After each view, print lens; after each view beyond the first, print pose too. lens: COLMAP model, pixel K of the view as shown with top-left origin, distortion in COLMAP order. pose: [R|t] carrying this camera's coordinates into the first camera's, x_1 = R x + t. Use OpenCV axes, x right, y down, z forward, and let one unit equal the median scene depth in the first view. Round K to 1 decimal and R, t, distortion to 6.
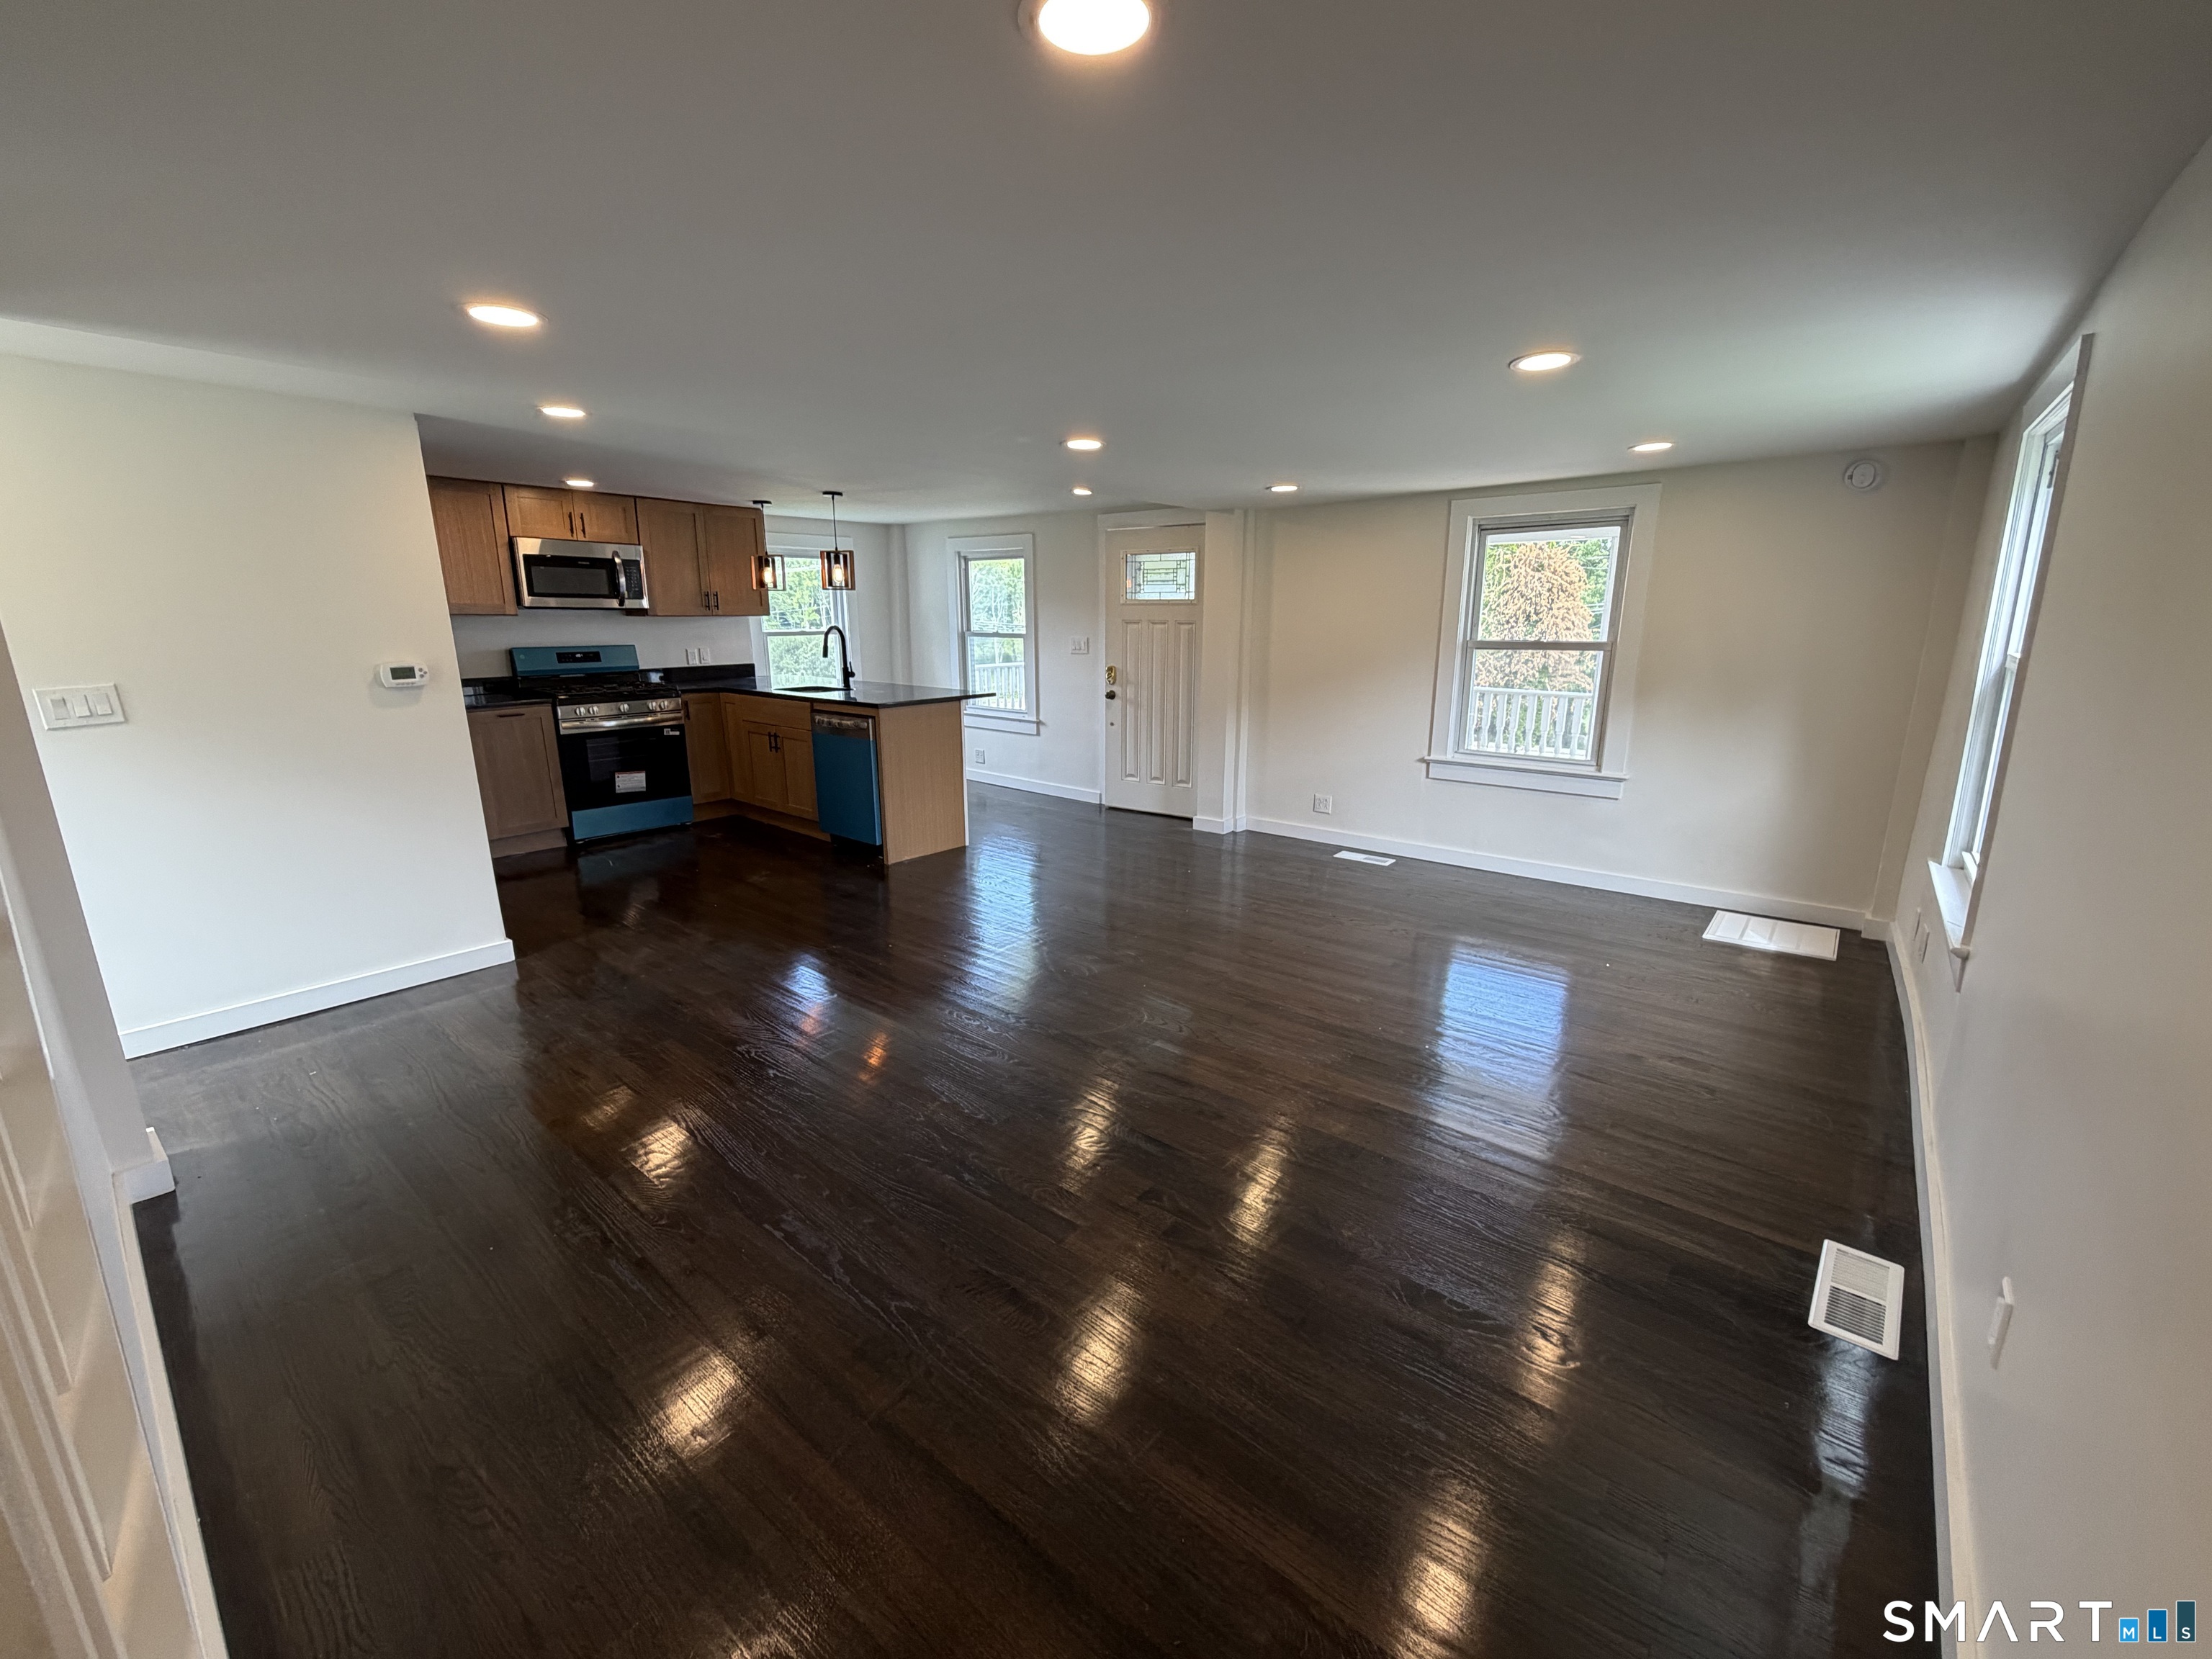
lens RADIAL K [[900.1, 0, 1109.7], [0, 900.1, 828.8], [0, 0, 1]] dist [-0.003377, -0.000189]
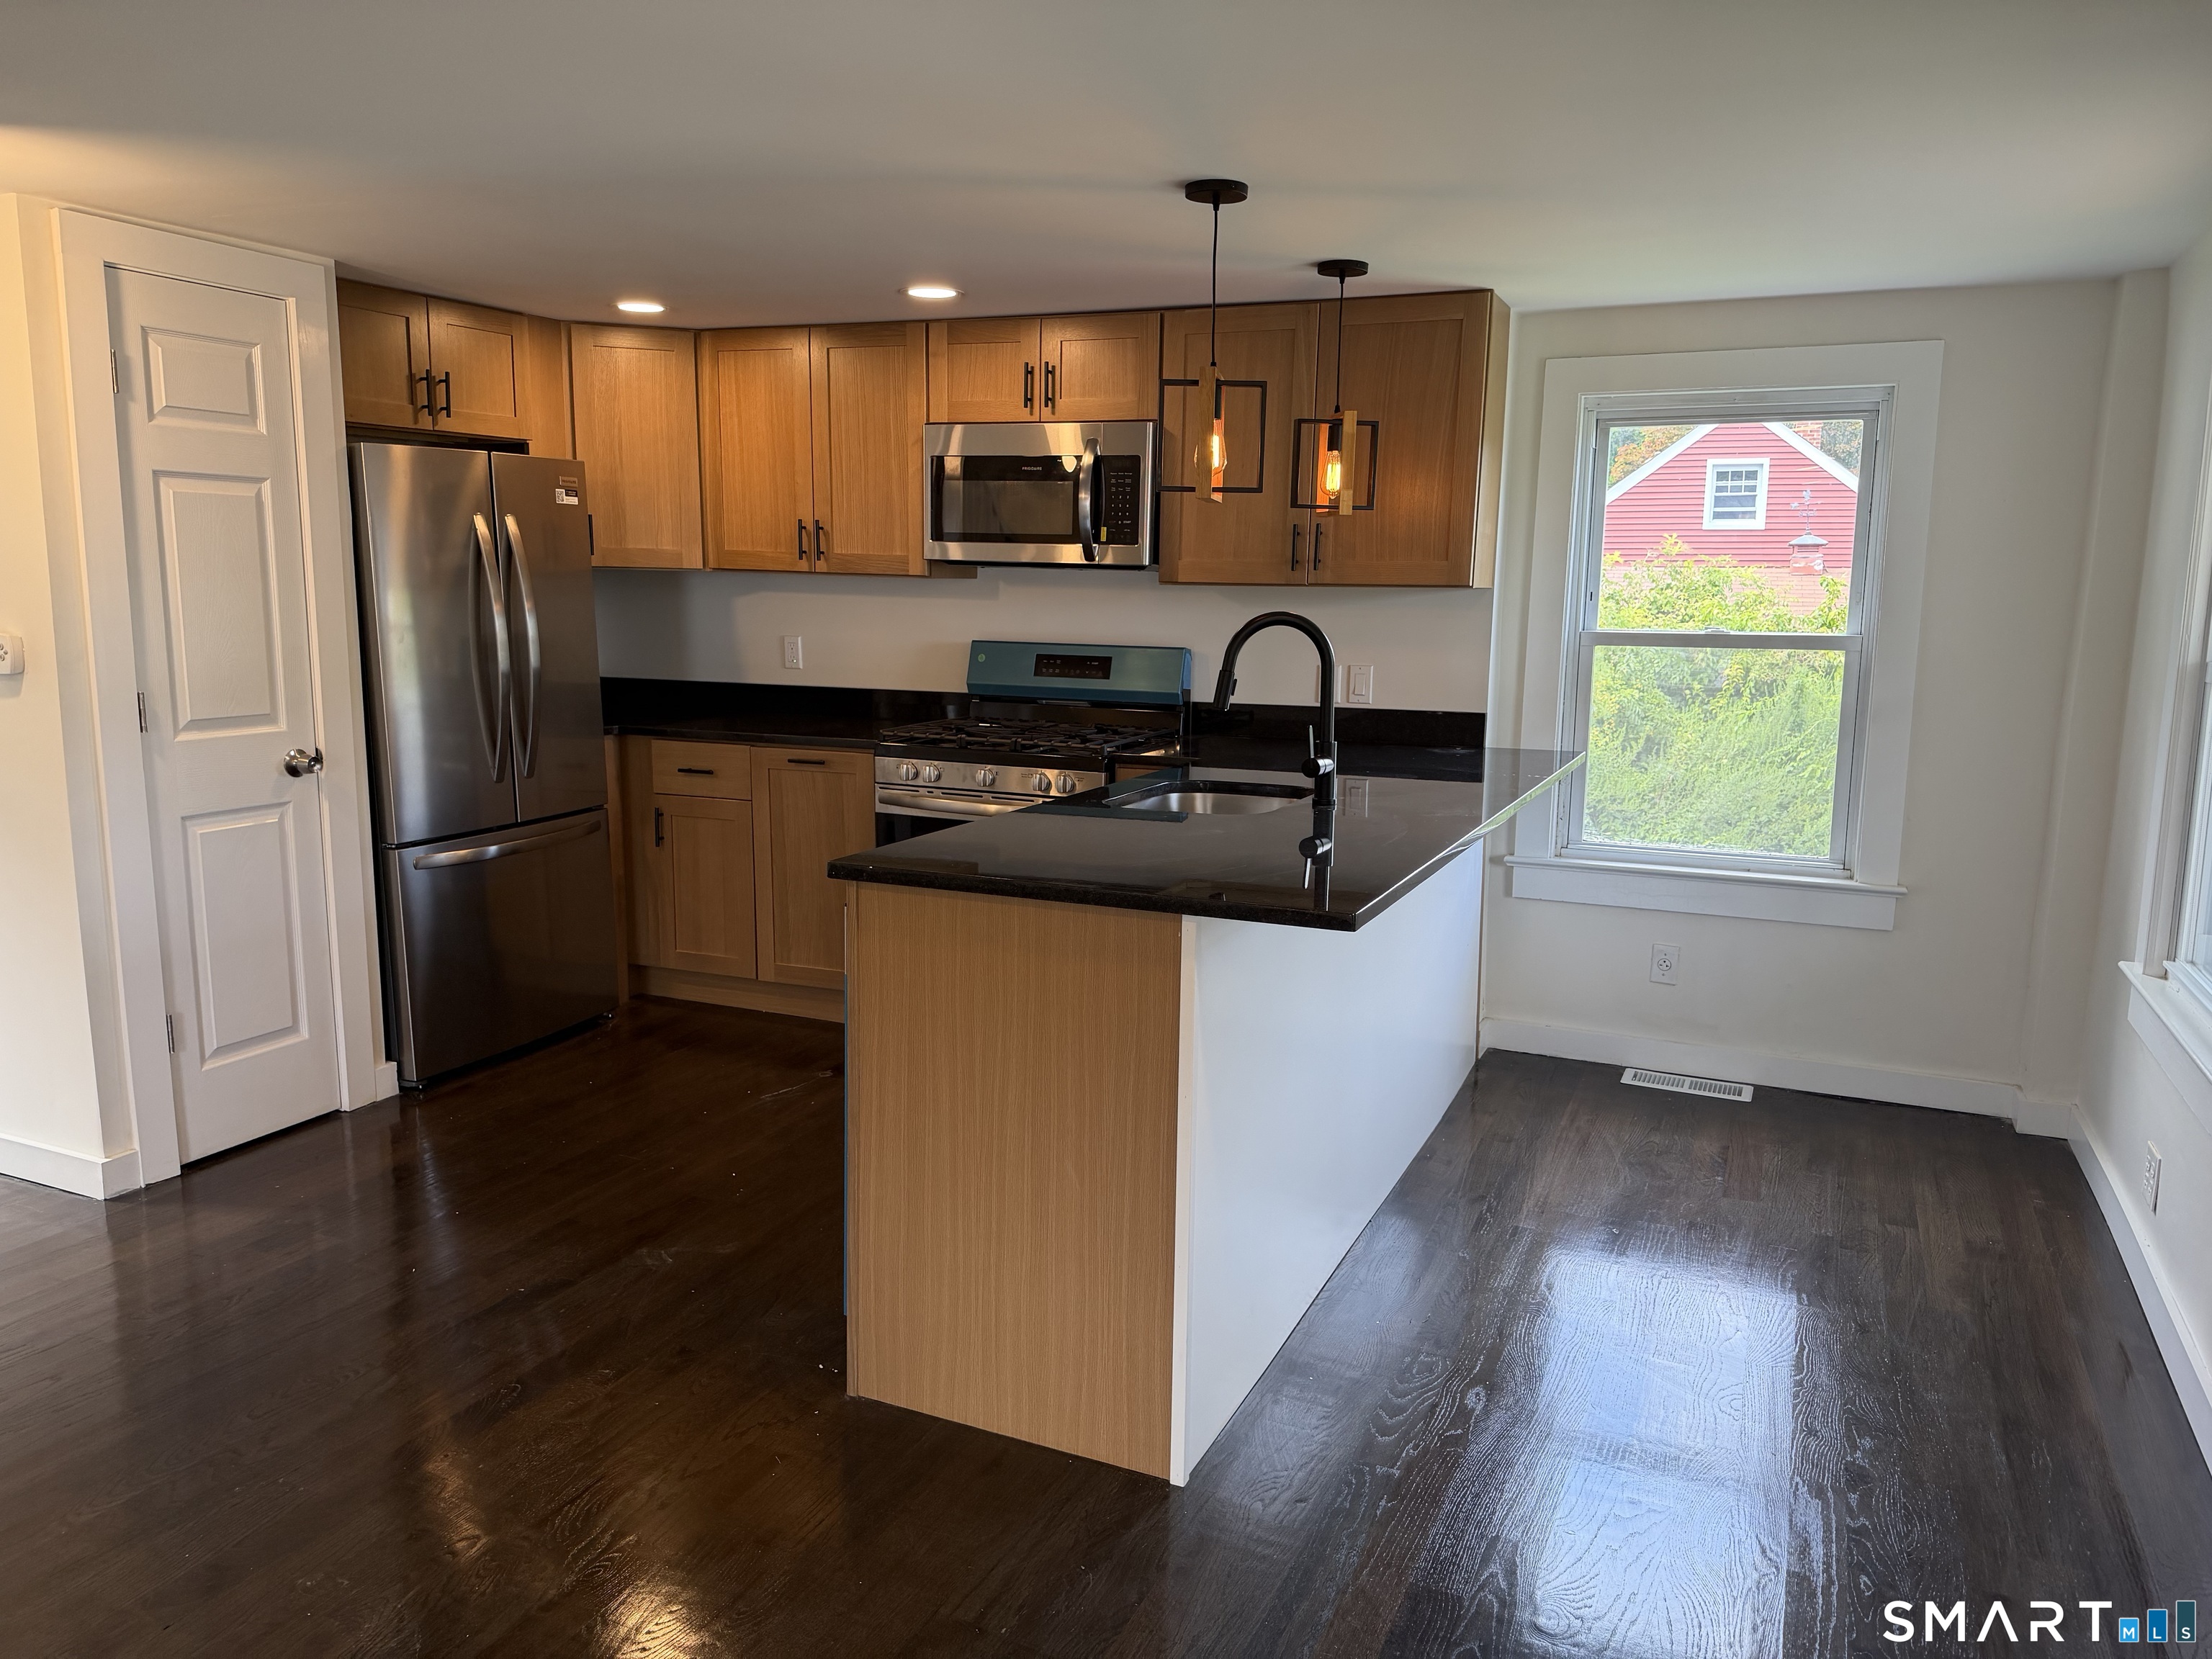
lens RADIAL K [[1533.6, 0, 1119.4], [0, 1533.6, 825.8], [0, 0, 1]] dist [0.106322, -0.175062]
pose [[0.274097, 0.153419, -0.949386, 0.205774], [-0.241269, 0.966592, 0.086543, -0.181687], [0.930946, 0.205336, 0.301955, 0.776702]]
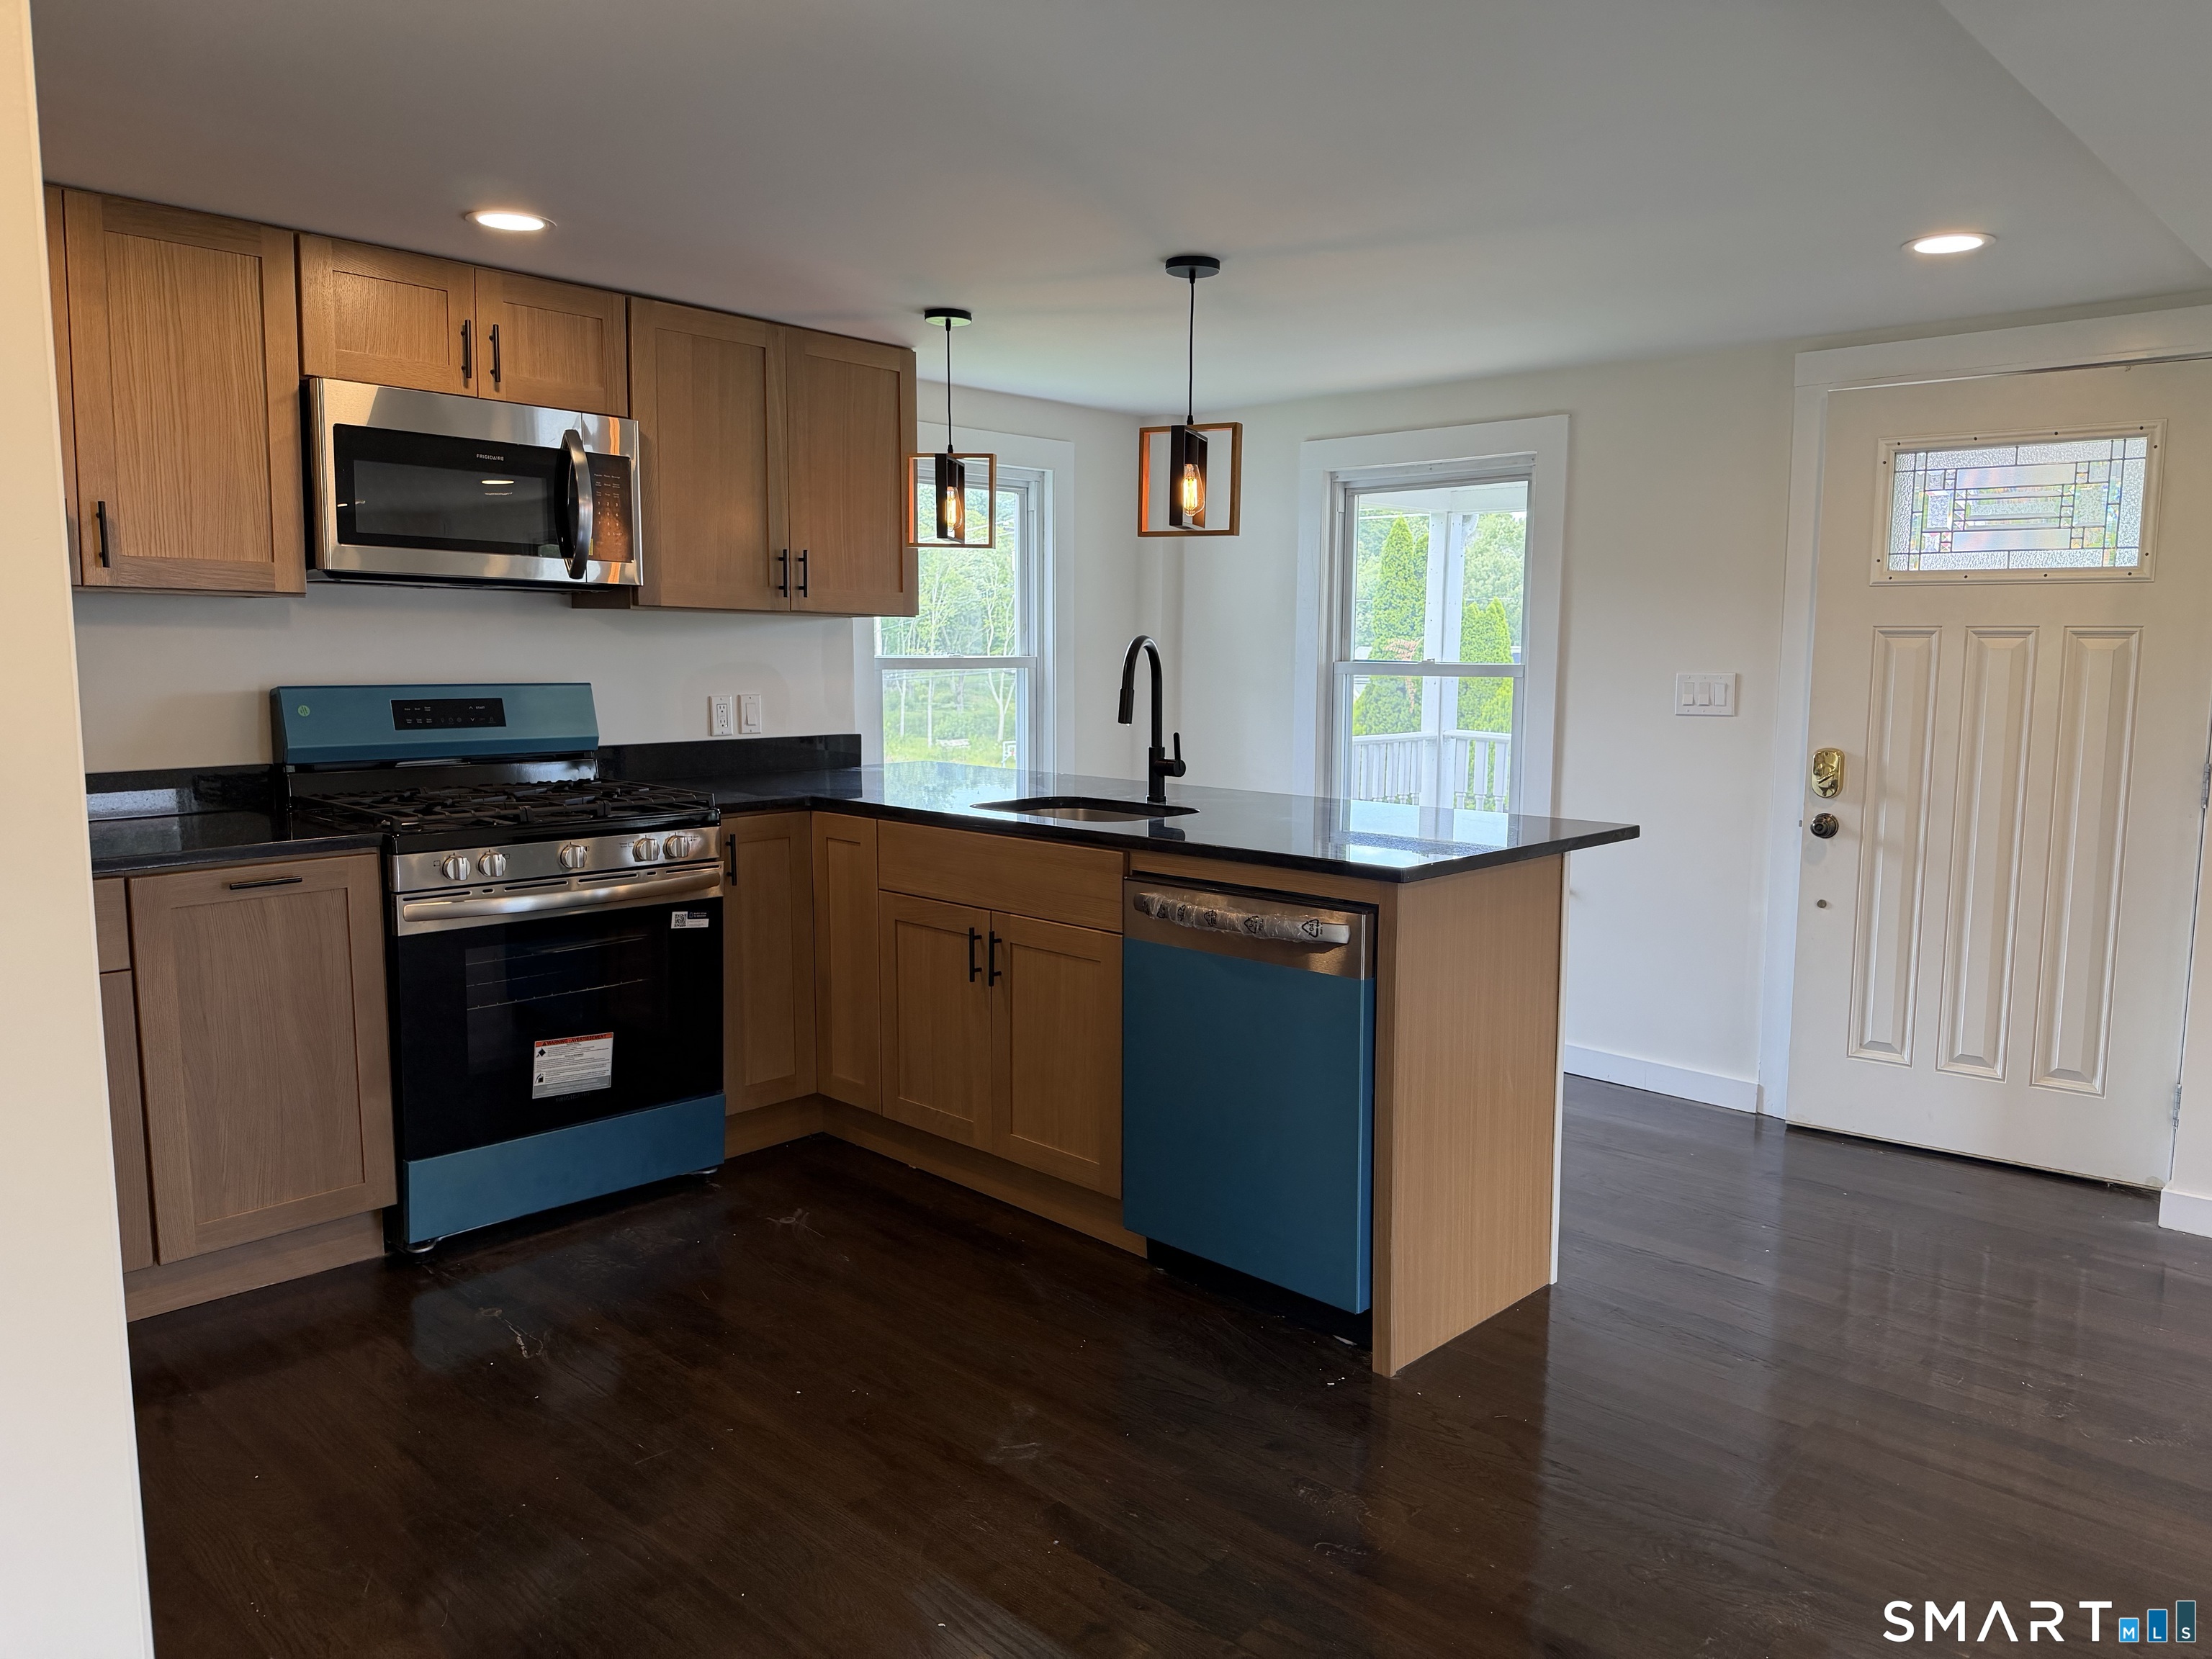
lens RADIAL K [[1533.6, 0, 1119.4], [0, 1533.6, 825.8], [0, 0, 1]] dist [0.106322, -0.175062]
pose [[0.997447, 0.012319, -0.070344, -0.266031], [-0.020791, 0.992433, -0.121013, -0.072260], [0.068321, 0.122167, 0.990155, 0.384222]]
